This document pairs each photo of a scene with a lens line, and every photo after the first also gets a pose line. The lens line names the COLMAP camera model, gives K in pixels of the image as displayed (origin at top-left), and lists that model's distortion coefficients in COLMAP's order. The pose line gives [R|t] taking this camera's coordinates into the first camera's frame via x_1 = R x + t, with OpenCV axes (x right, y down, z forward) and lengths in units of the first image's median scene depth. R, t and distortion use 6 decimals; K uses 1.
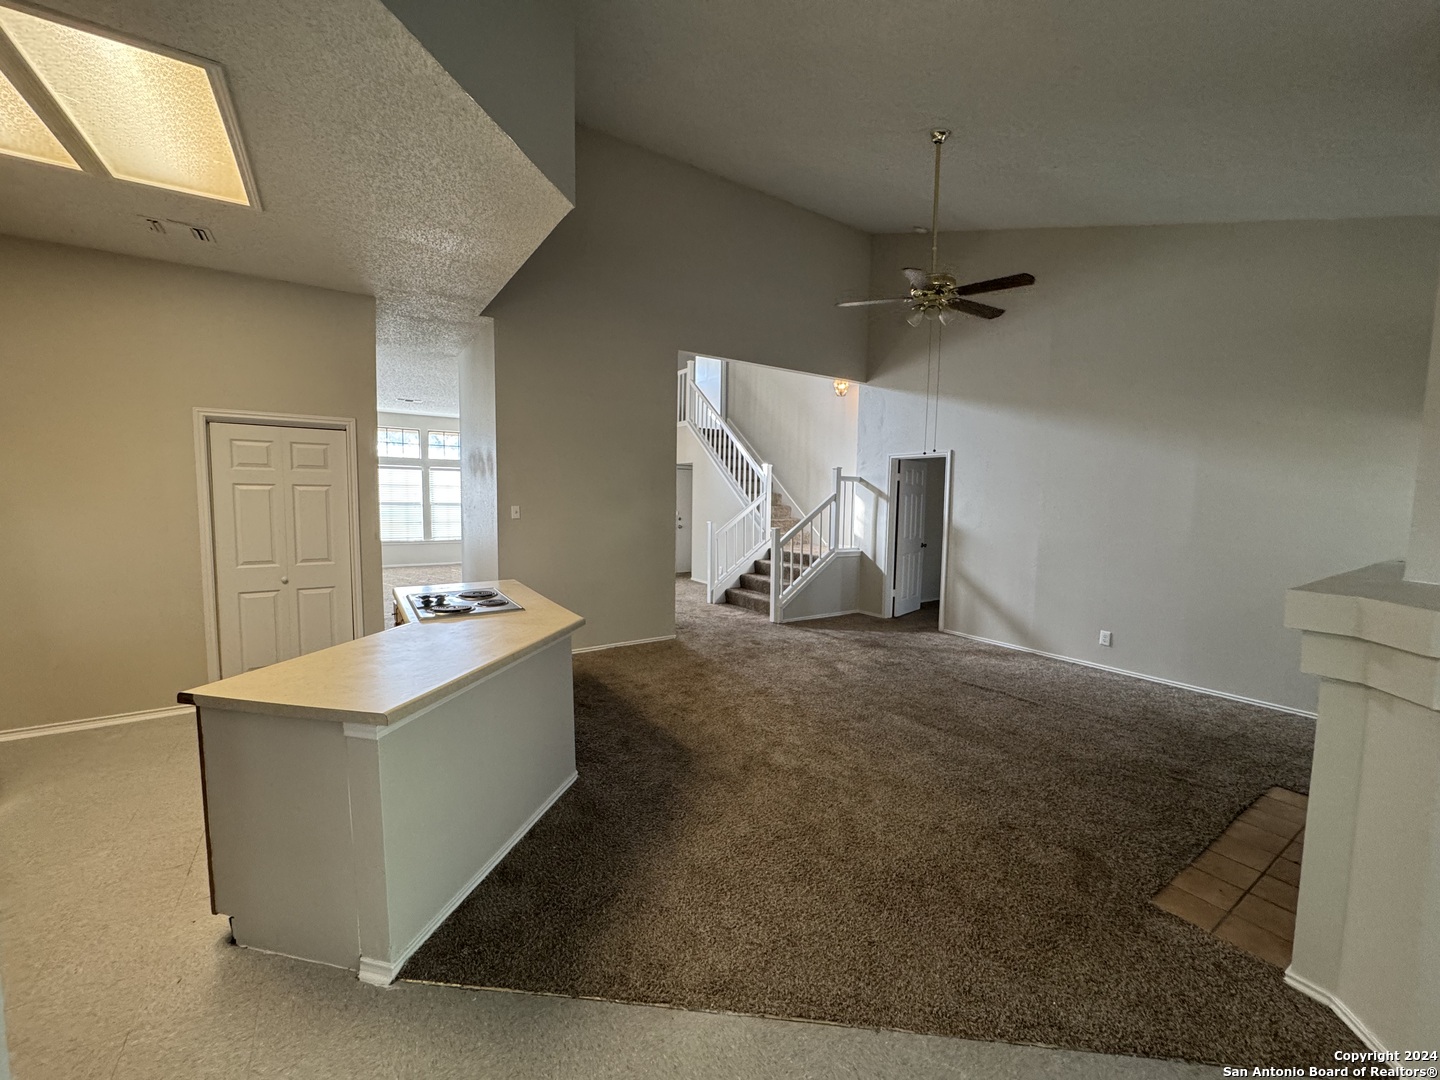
lens RADIAL K [[572.6, 0, 720.0], [0, 572.6, 540.0], [0, 0, 1]] dist [-0.001966, -0.000019]
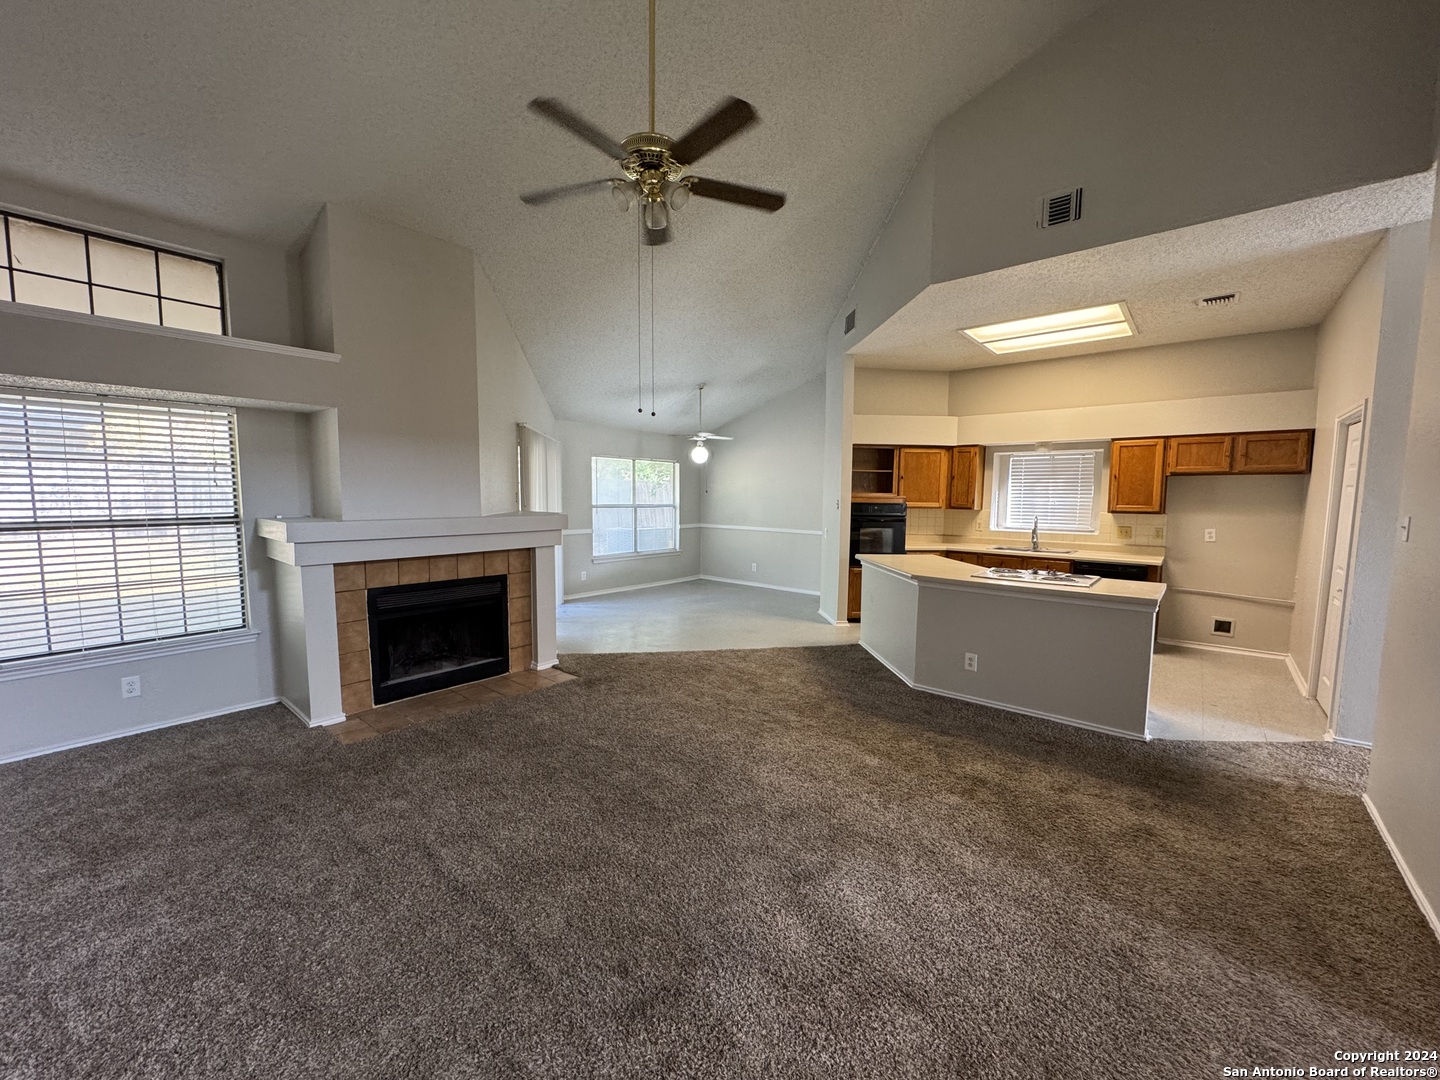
lens RADIAL K [[572.6, 0, 720.0], [0, 572.6, 540.0], [0, 0, 1]] dist [-0.001966, -0.000019]
pose [[-0.961225, 0.000586, -0.275764, 0.304166], [-0.046078, 0.985598, 0.162709, -0.077514], [0.271888, 0.169107, -0.947354, 1.094591]]
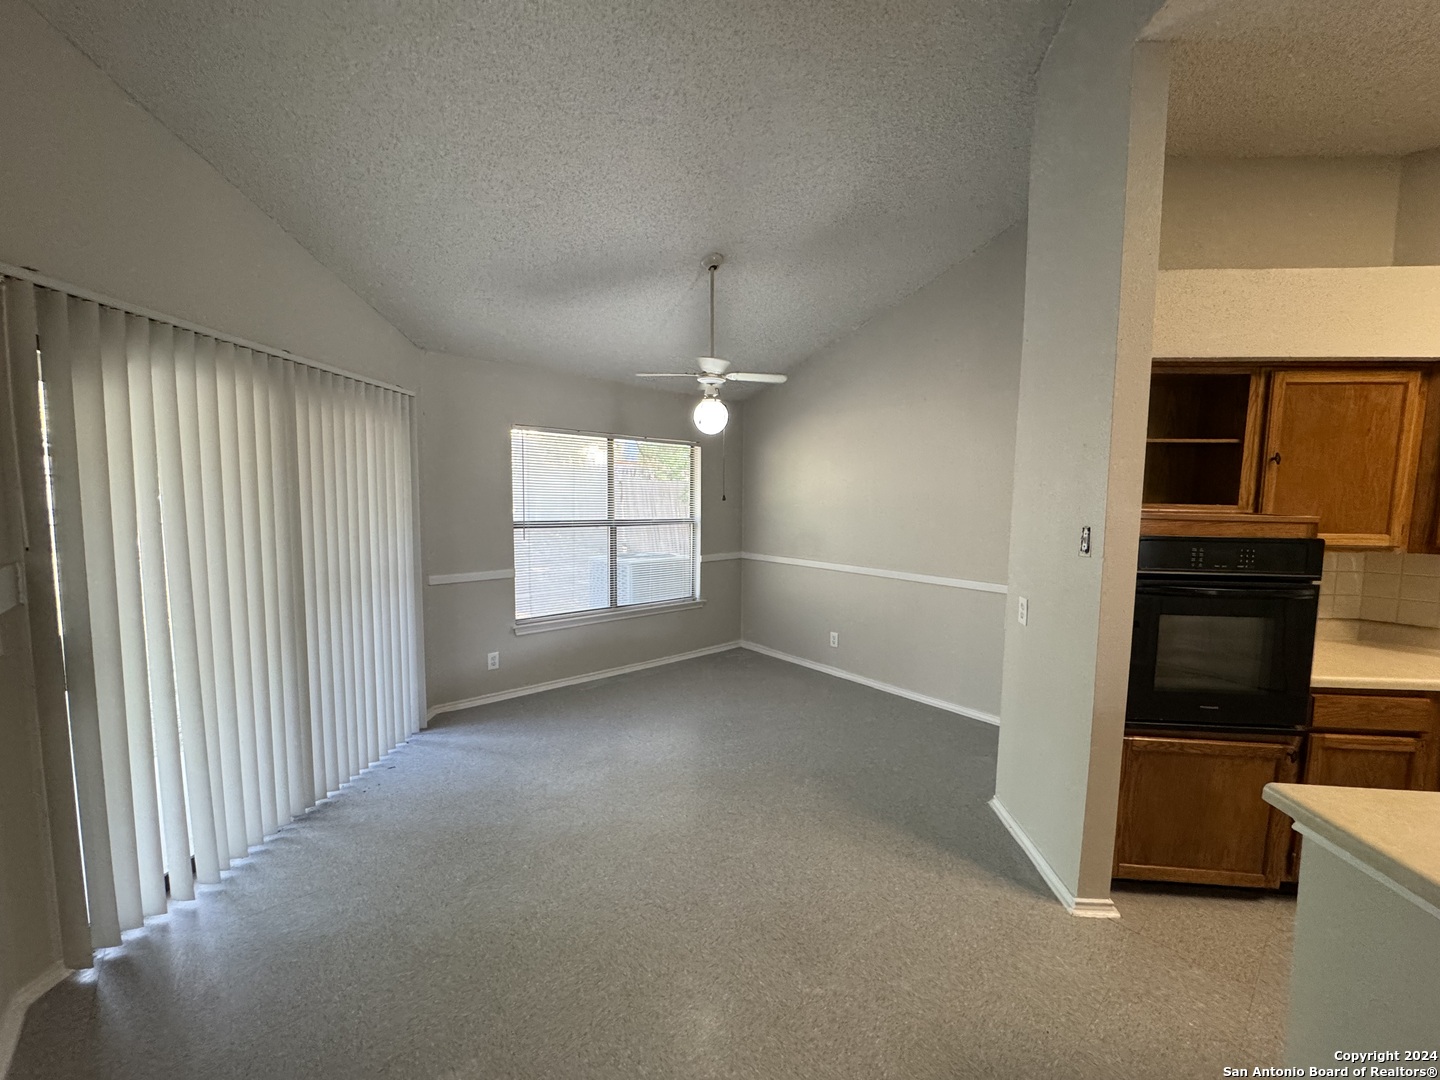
lens RADIAL K [[565.1, 0, 722.4], [0, 565.1, 535.3], [0, 0, 1]] dist [0.001227, 0.000001]
pose [[-0.991596, -0.017715, -0.128153, 0.060754], [-0.037640, 0.987232, 0.154775, -0.026582], [0.123775, 0.158298, -0.979603, 0.436431]]
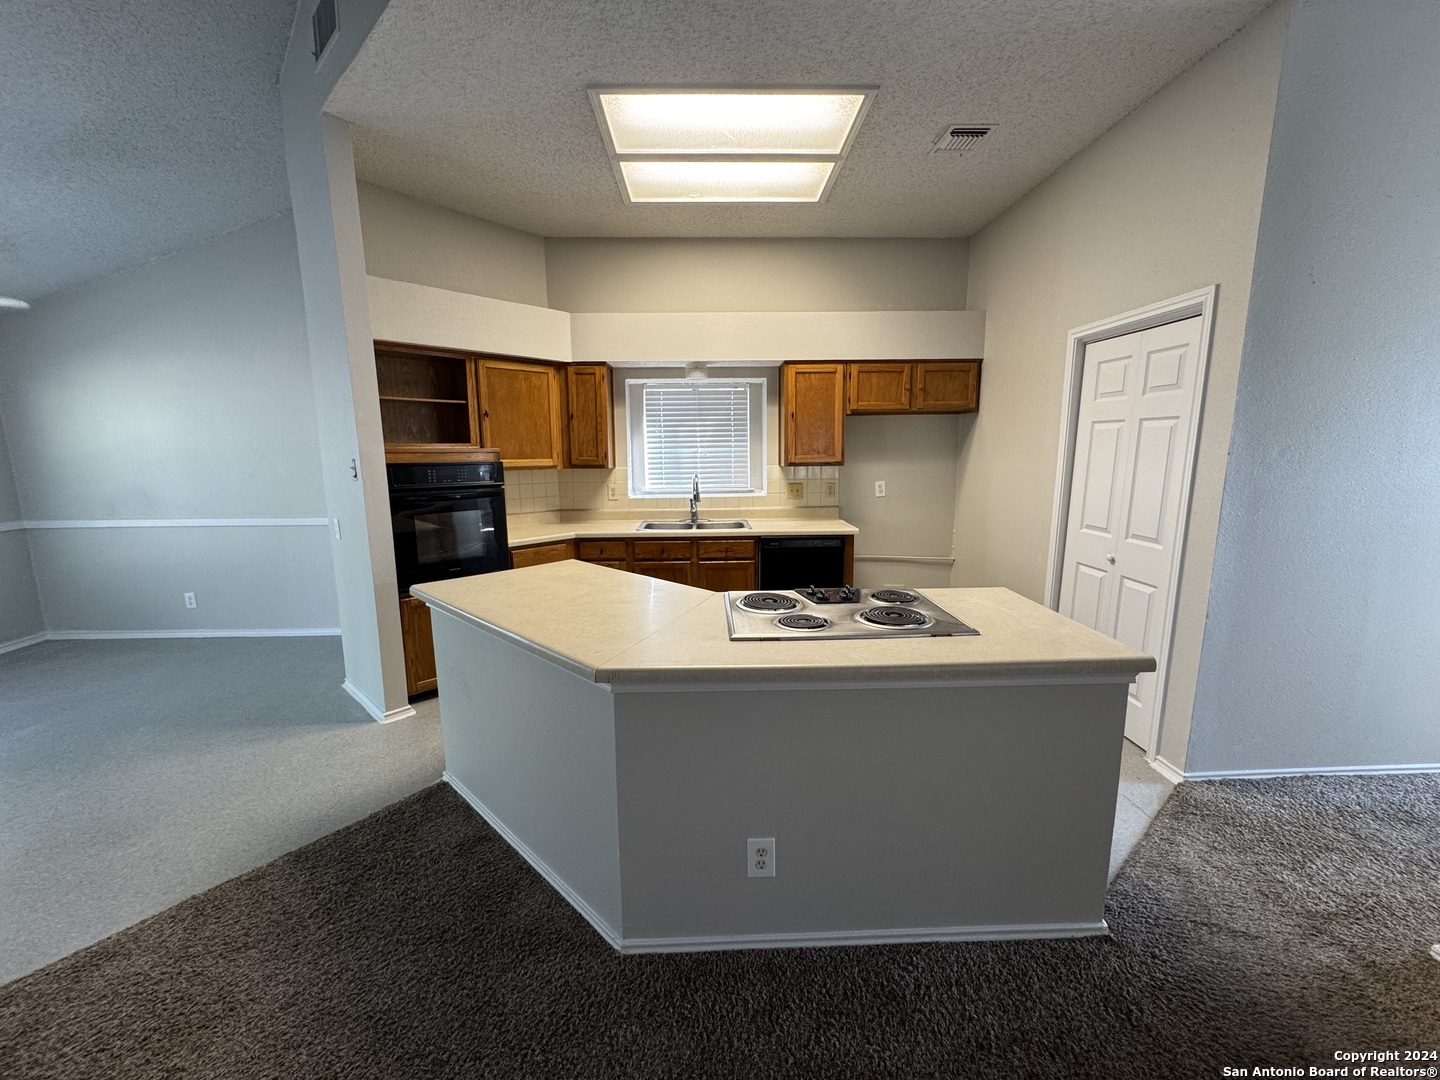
lens RADIAL K [[572.6, 0, 720.0], [0, 572.6, 540.0], [0, 0, 1]] dist [-0.001966, -0.000019]
pose [[-0.530382, 0.125233, -0.838458, 0.050793], [-0.072031, 0.978795, 0.191759, -0.035908], [0.844693, 0.162101, -0.510114, 0.655927]]
